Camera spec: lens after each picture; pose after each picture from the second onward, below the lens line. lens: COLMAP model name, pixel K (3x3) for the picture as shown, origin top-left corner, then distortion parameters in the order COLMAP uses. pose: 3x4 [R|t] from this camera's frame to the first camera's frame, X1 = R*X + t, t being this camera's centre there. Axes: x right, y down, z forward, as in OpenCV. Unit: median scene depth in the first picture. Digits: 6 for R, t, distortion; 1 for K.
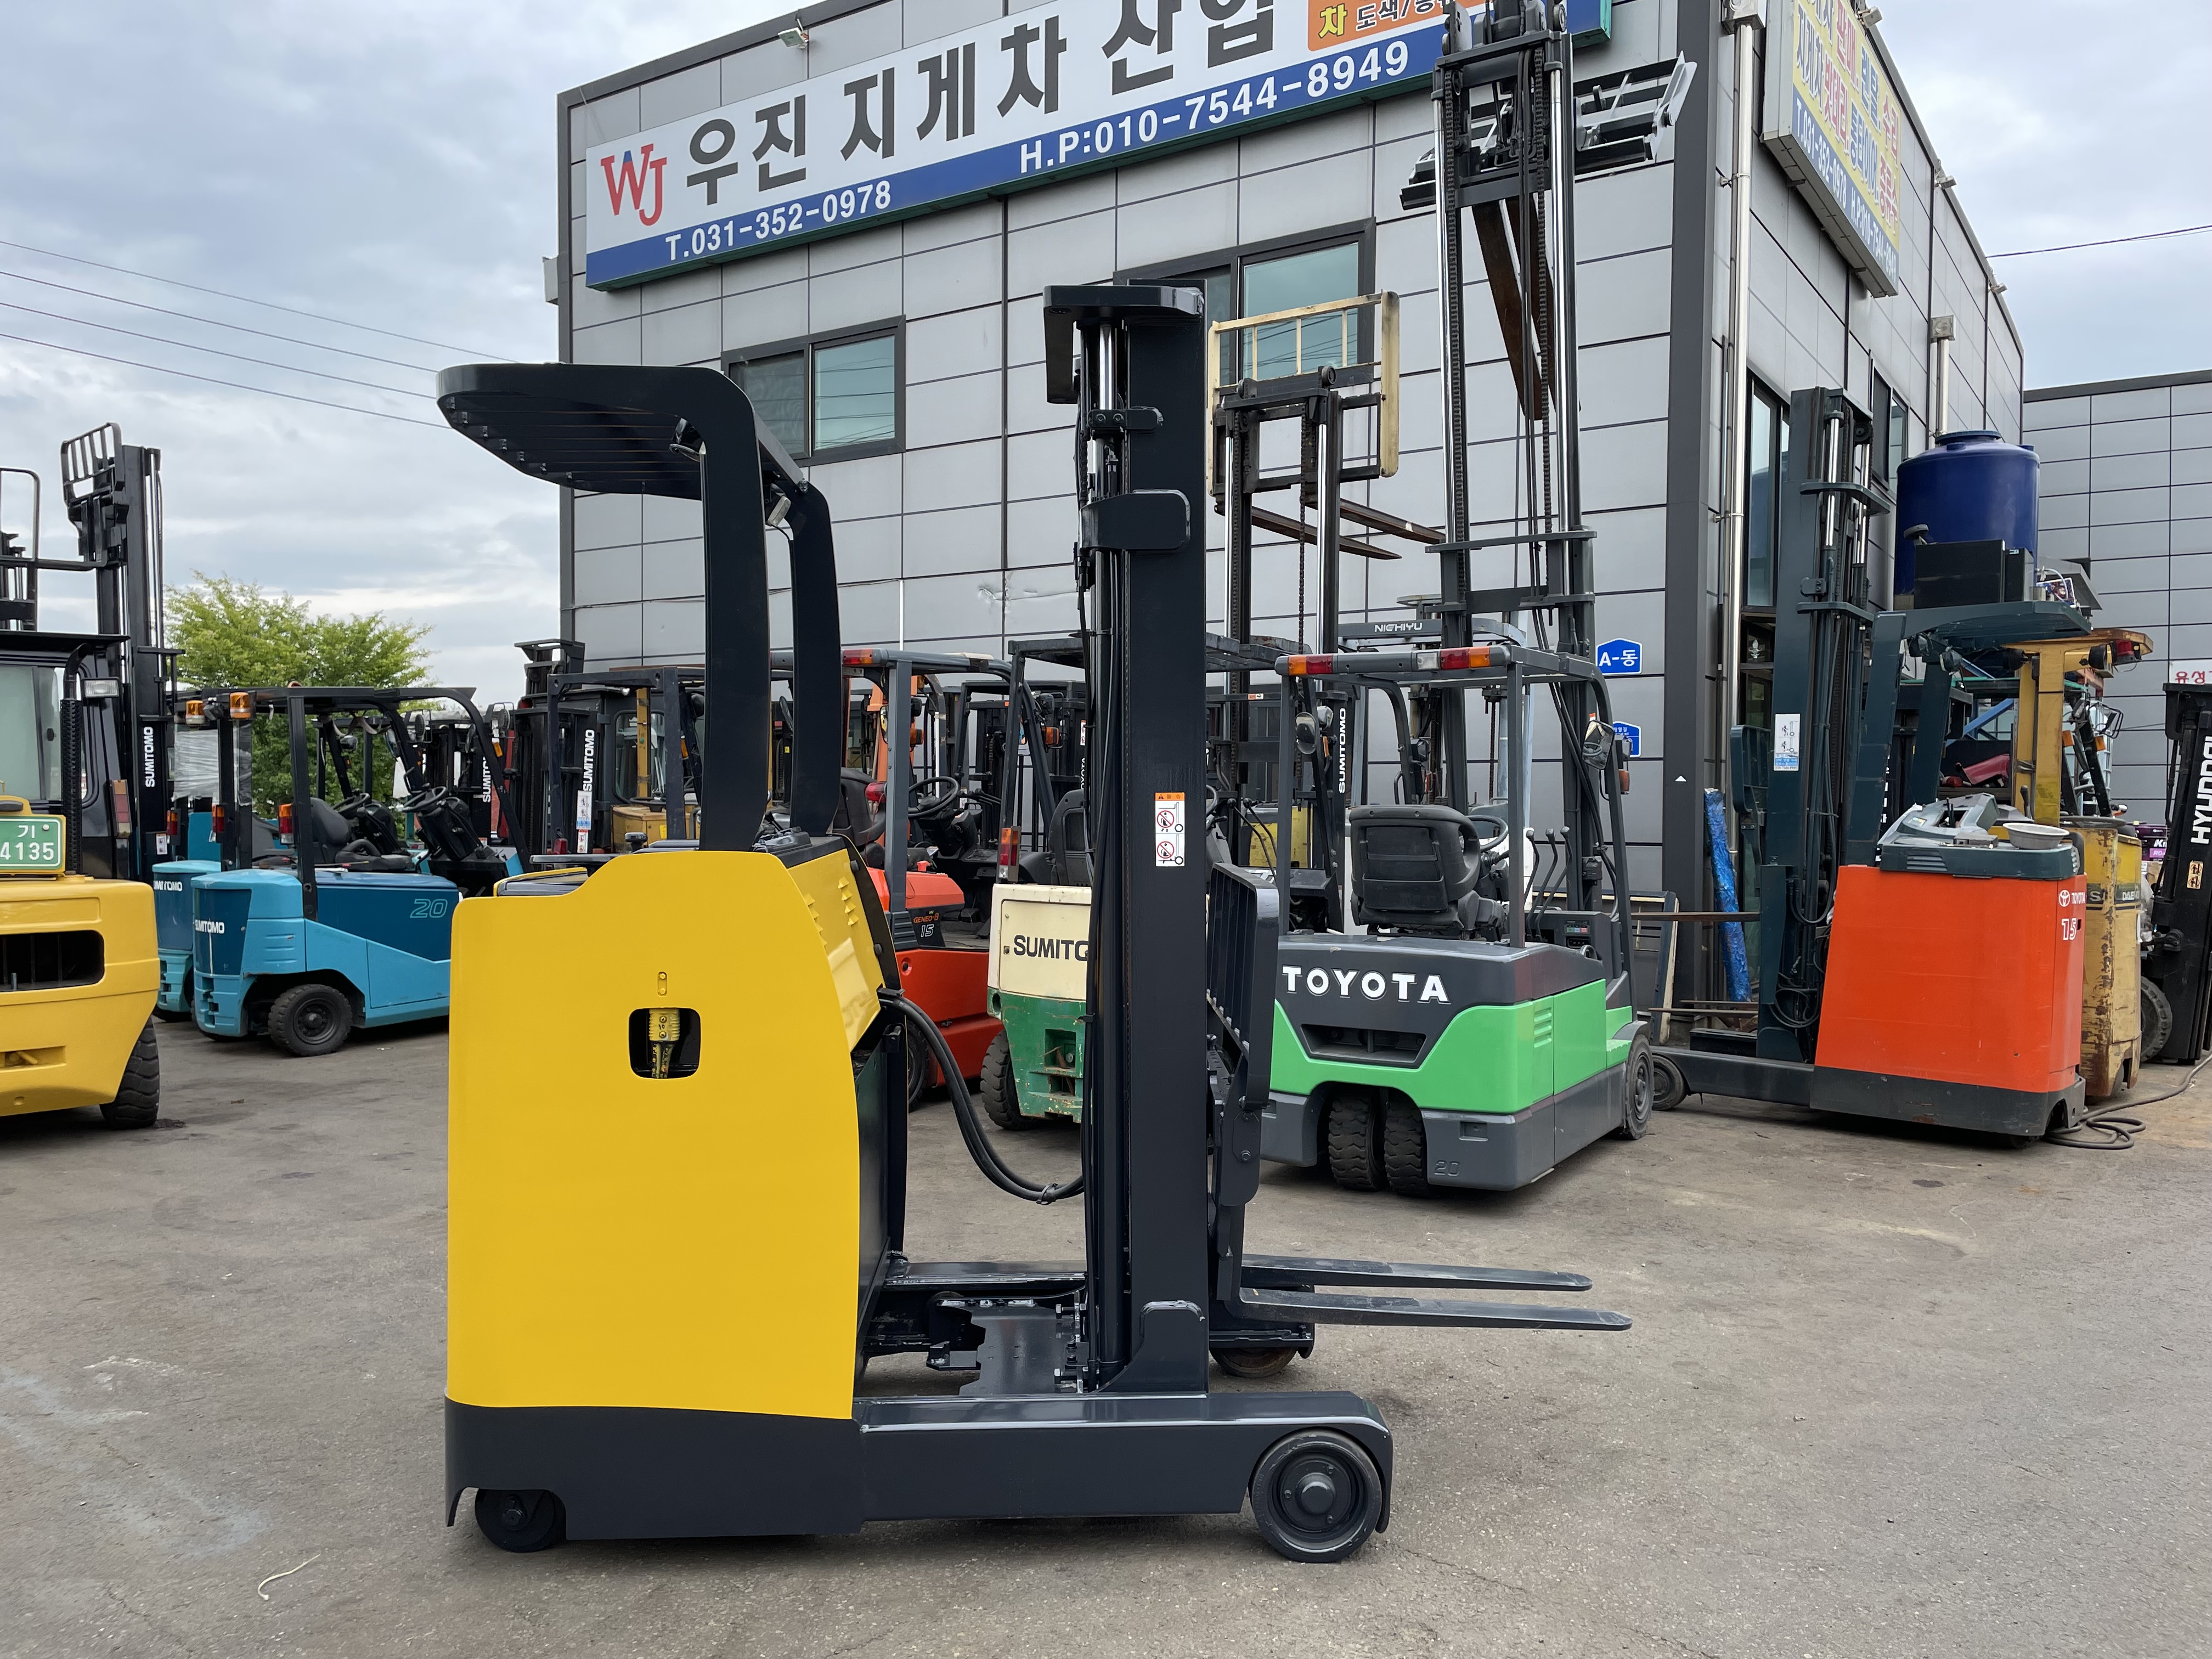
lens RADIAL K [[1662.4, 0, 1116.8], [0, 1662.4, 819.3], [0, 0, 1]] dist [0.099277, -0.136885]
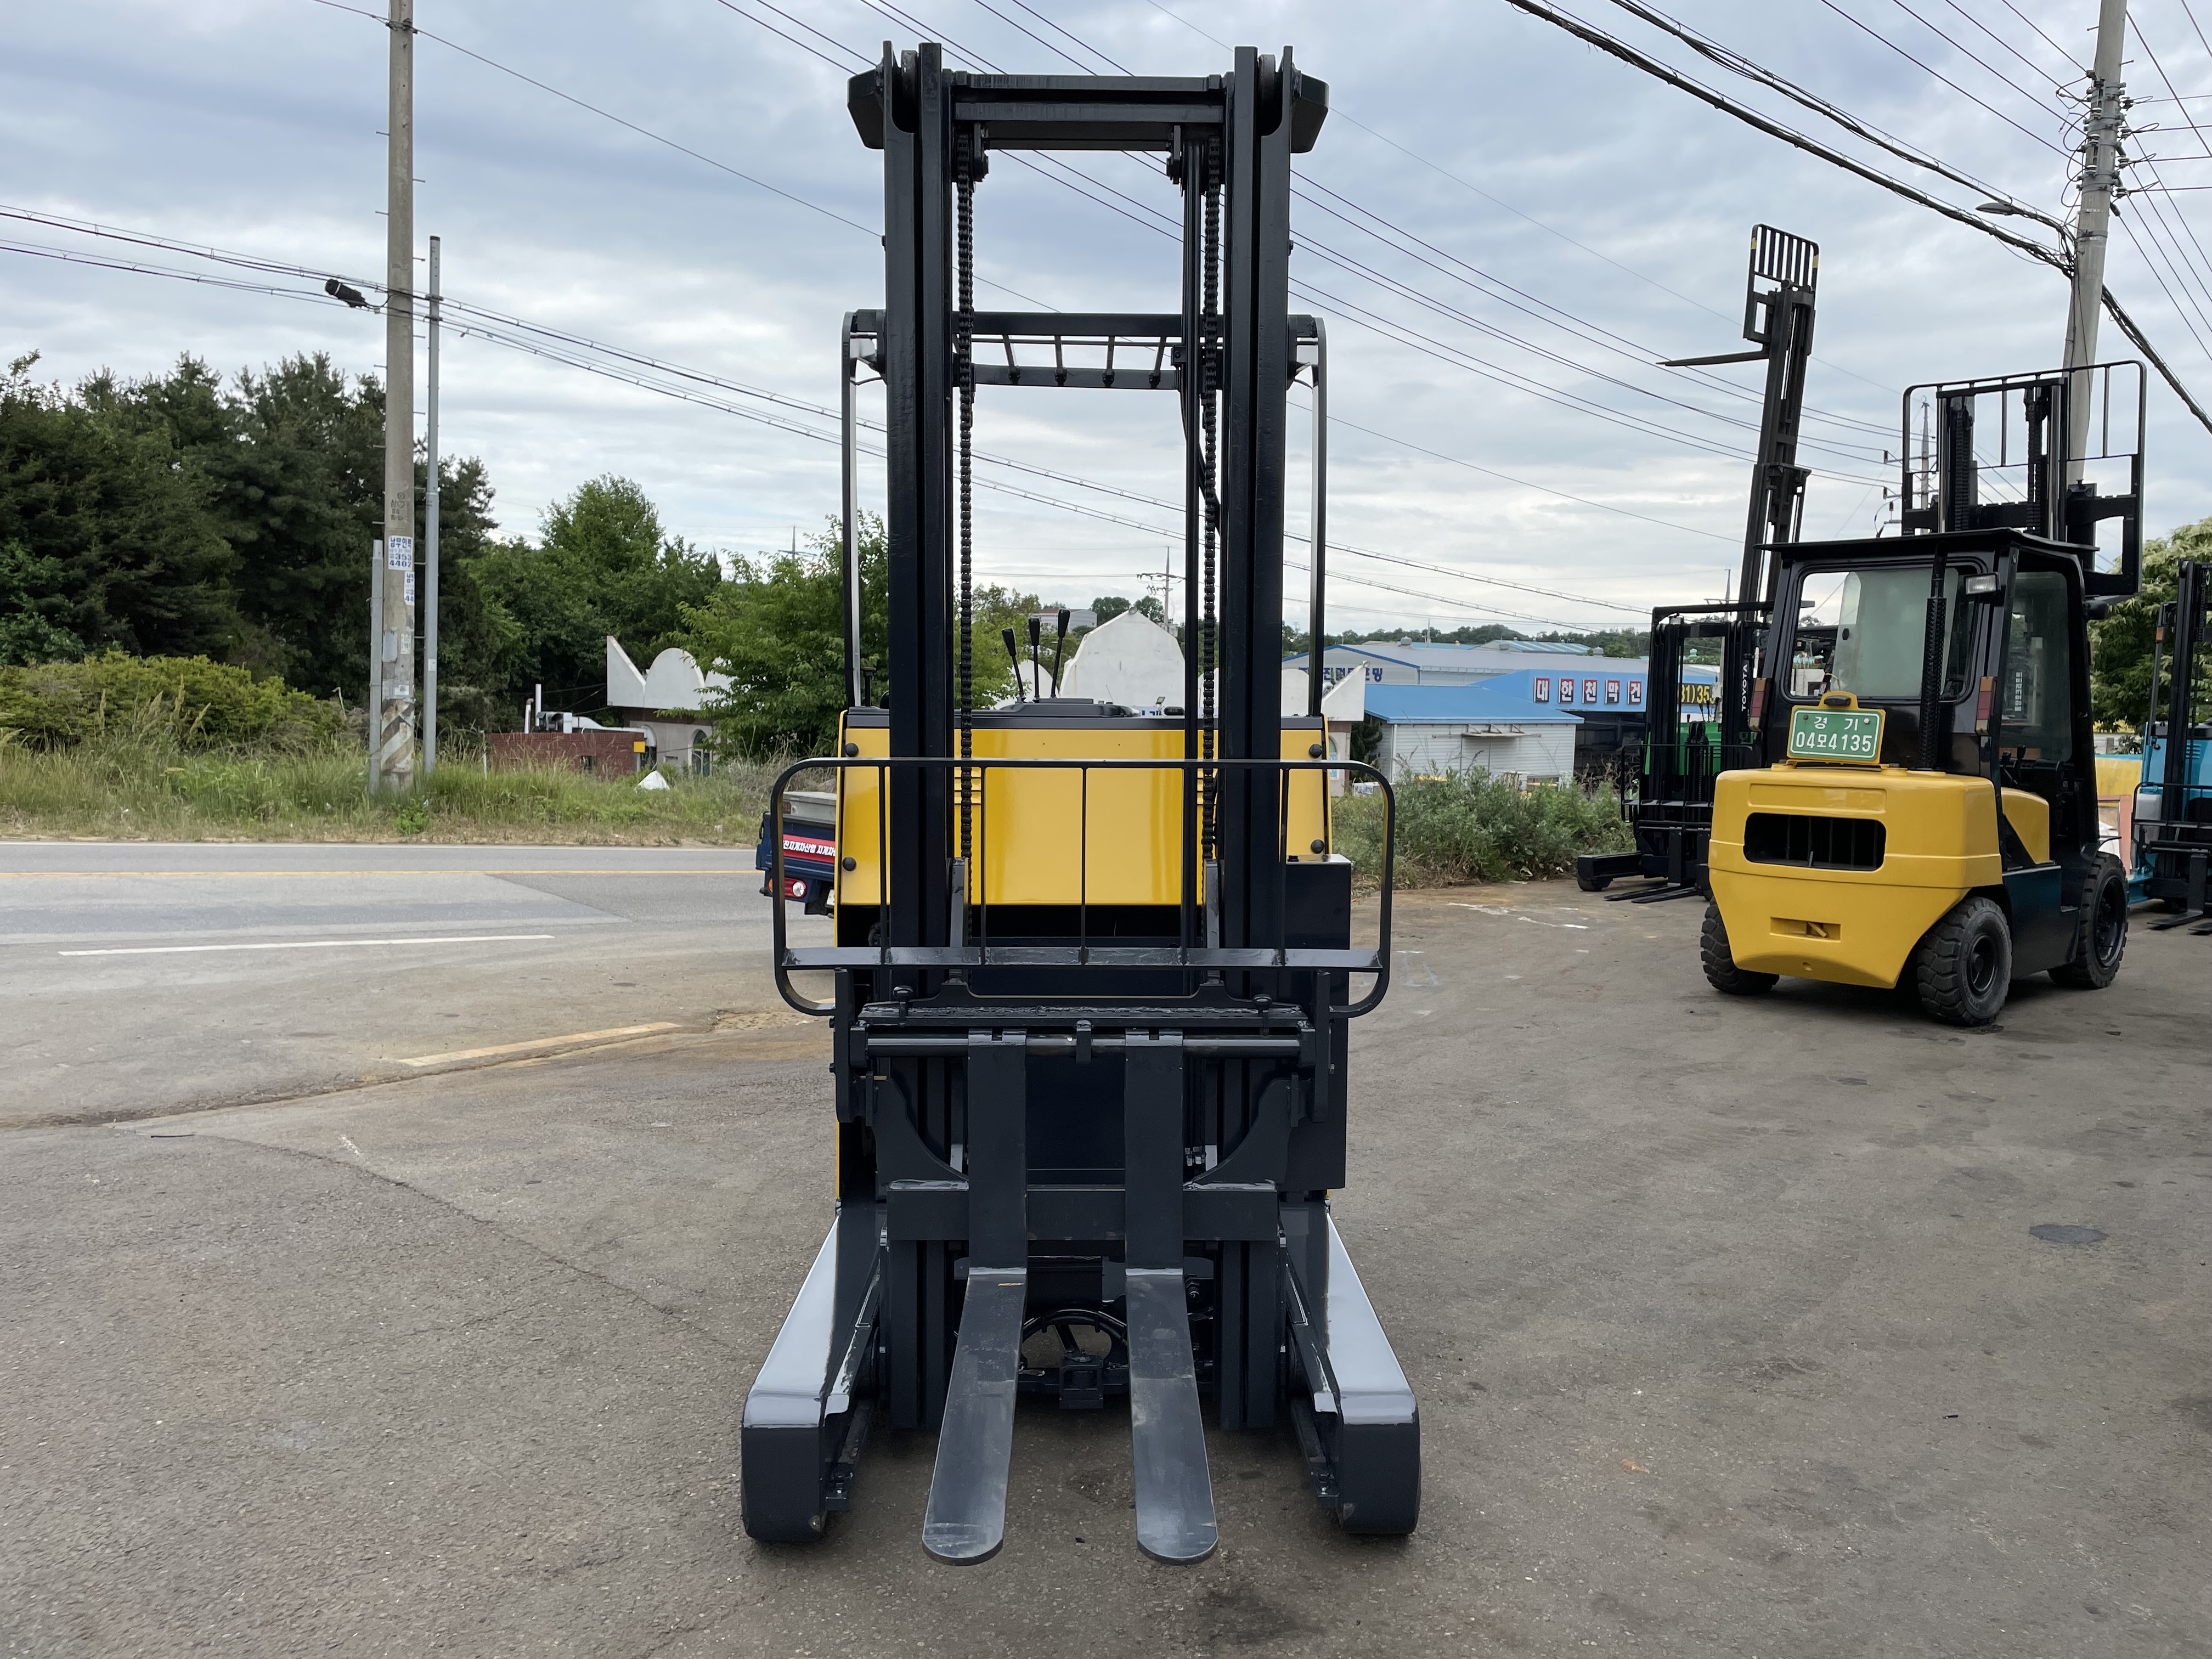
lens RADIAL K [[1664.6, 0, 1121.3], [0, 1664.6, 820.0], [0, 0, 1]] dist [0.085144, -0.098076]
pose [[-0.019159, 0.072709, -0.997169, 0.462758], [-0.028122, 0.996918, 0.073231, 0.002114], [0.999421, 0.029445, -0.017055, 0.573301]]
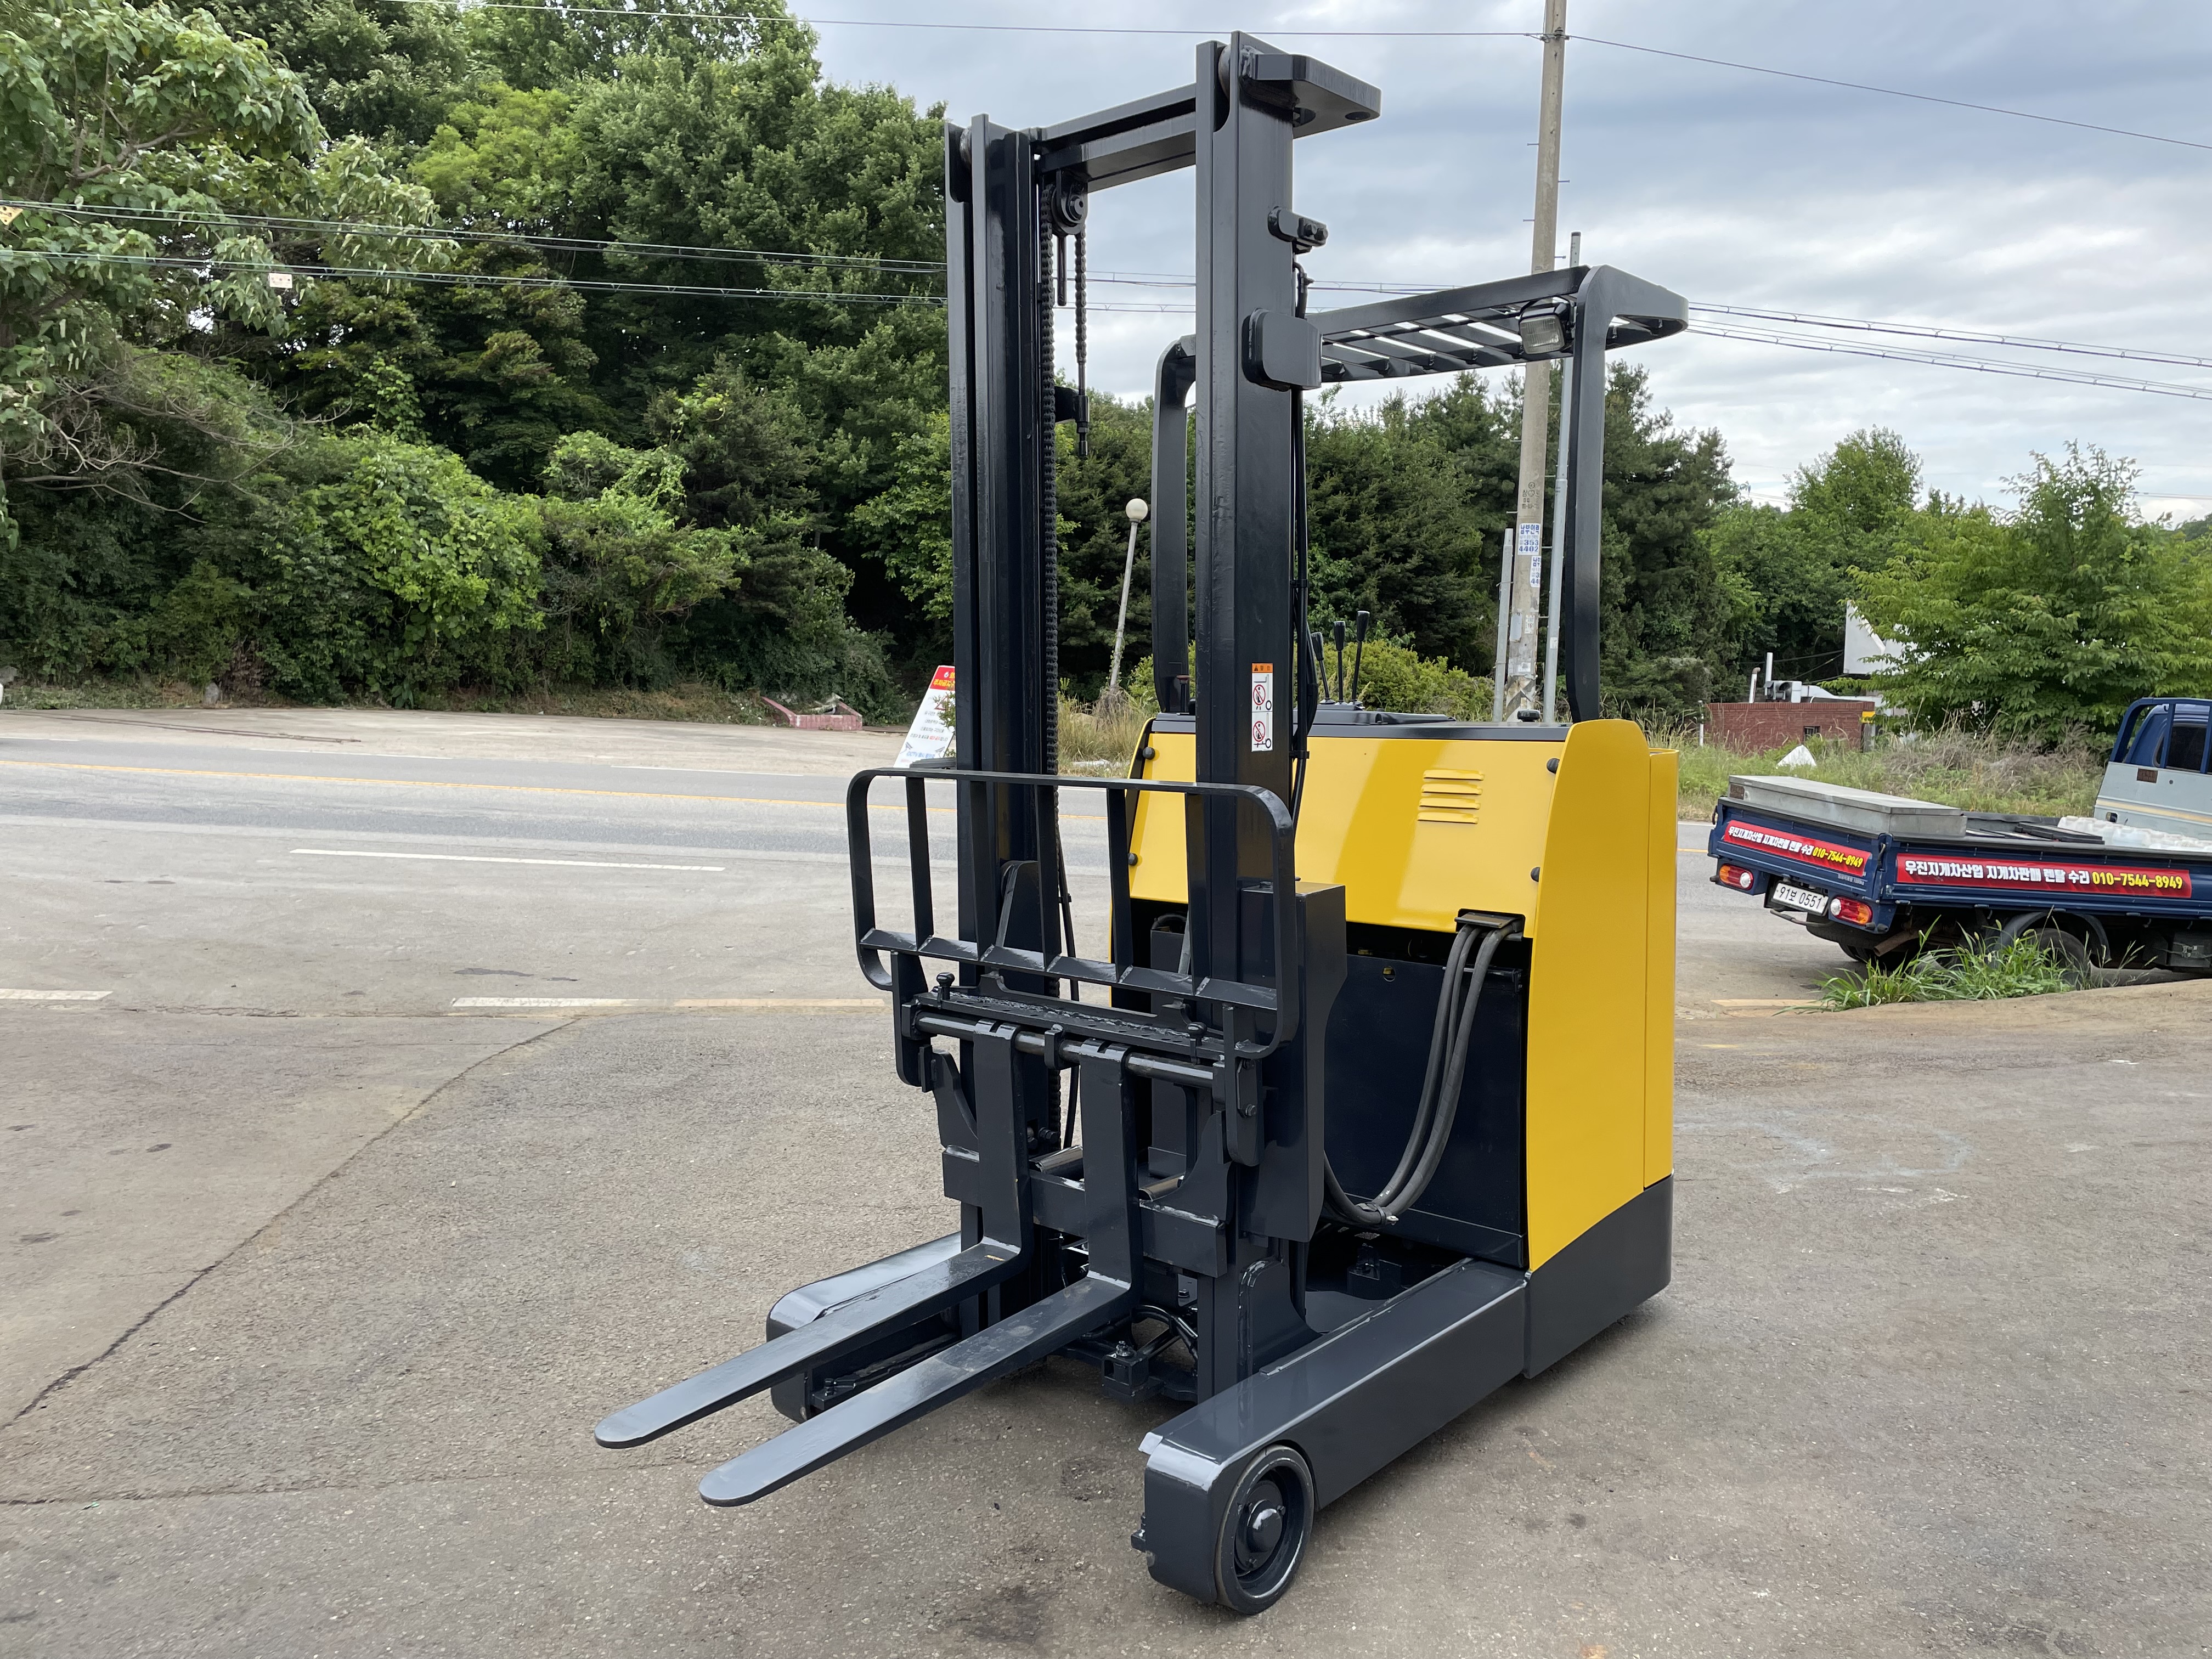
lens RADIAL K [[1662.4, 0, 1116.8], [0, 1662.4, 819.3], [0, 0, 1]] dist [0.099277, -0.136885]
pose [[-0.684566, 0.072201, -0.725366, 0.349294], [-0.007397, 0.994343, 0.105955, -0.017604], [0.728913, 0.077899, -0.680160, 0.871858]]
